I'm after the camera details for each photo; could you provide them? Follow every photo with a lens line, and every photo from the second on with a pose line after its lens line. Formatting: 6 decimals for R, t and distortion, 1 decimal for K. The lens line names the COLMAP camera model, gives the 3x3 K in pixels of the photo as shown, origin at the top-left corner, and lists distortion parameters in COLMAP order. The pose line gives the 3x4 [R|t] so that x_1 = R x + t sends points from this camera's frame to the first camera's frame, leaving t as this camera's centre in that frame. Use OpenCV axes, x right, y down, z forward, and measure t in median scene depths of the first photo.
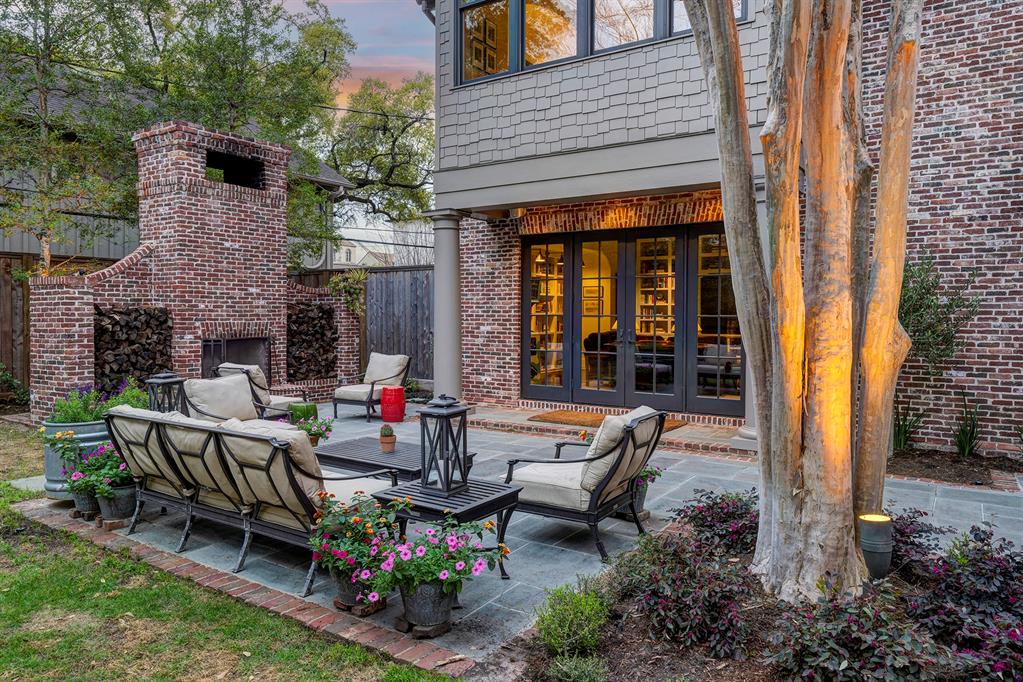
lens RADIAL K [[714.4, 0, 511.8], [0, 714.4, 336.7], [0, 0, 1]] dist [-0.001085, -0.000319]
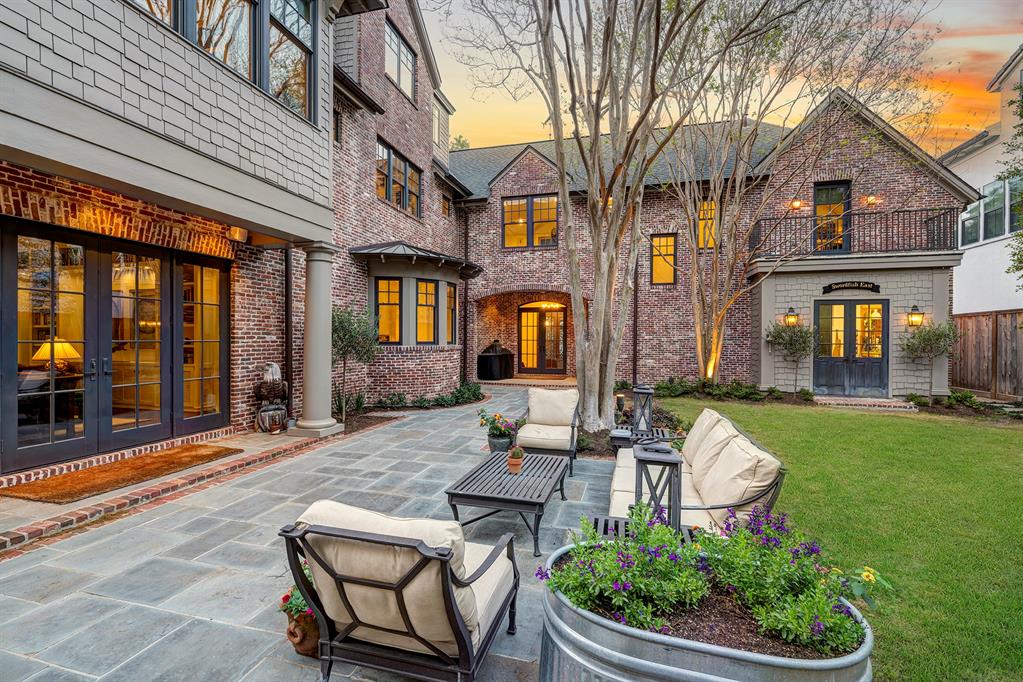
lens RADIAL K [[441.5, 0, 512.1], [0, 441.5, 344.4], [0, 0, 1]] dist [-0.000565, -0.000592]
pose [[-0.318386, -0.016926, 0.947810, -0.485256], [0.024553, 0.999358, 0.026095, -0.028857], [-0.947643, 0.031580, -0.317766, 0.739233]]
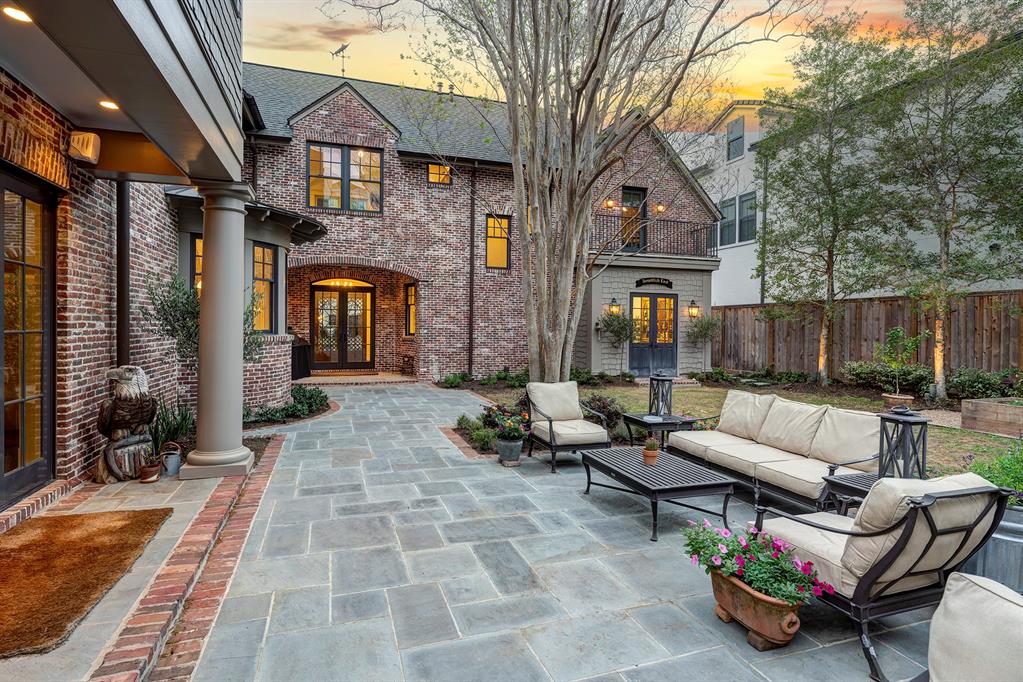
lens RADIAL K [[521.6, 0, 514.9], [0, 521.6, 333.7], [0, 0, 1]] dist [-0.004256, 0.000337]
pose [[-0.790372, -0.019787, 0.612307, -0.298822], [0.007594, 0.999085, 0.042087, -0.041373], [-0.612580, 0.037914, -0.789499, 1.056001]]
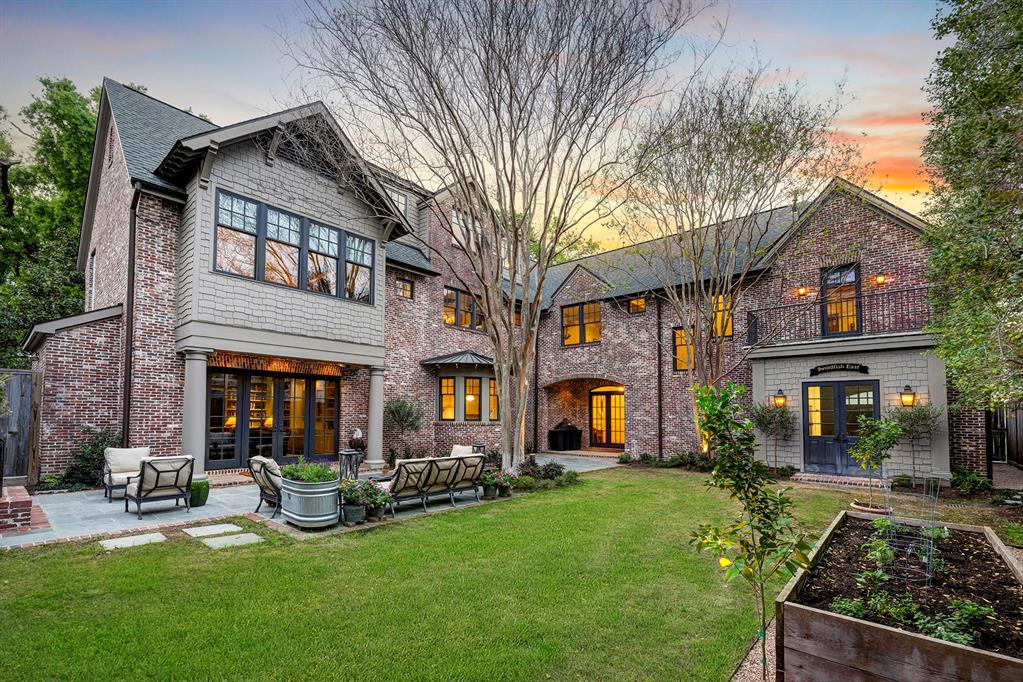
lens RADIAL K [[441.5, 0, 517.4], [0, 441.5, 406.7], [0, 0, 1]] dist [-0.000565, -0.000592]
pose [[0.113483, 0.020360, 0.993331, -0.980394], [0.022768, 0.999474, -0.023087, -0.015749], [-0.993279, 0.025237, 0.112960, 0.236352]]
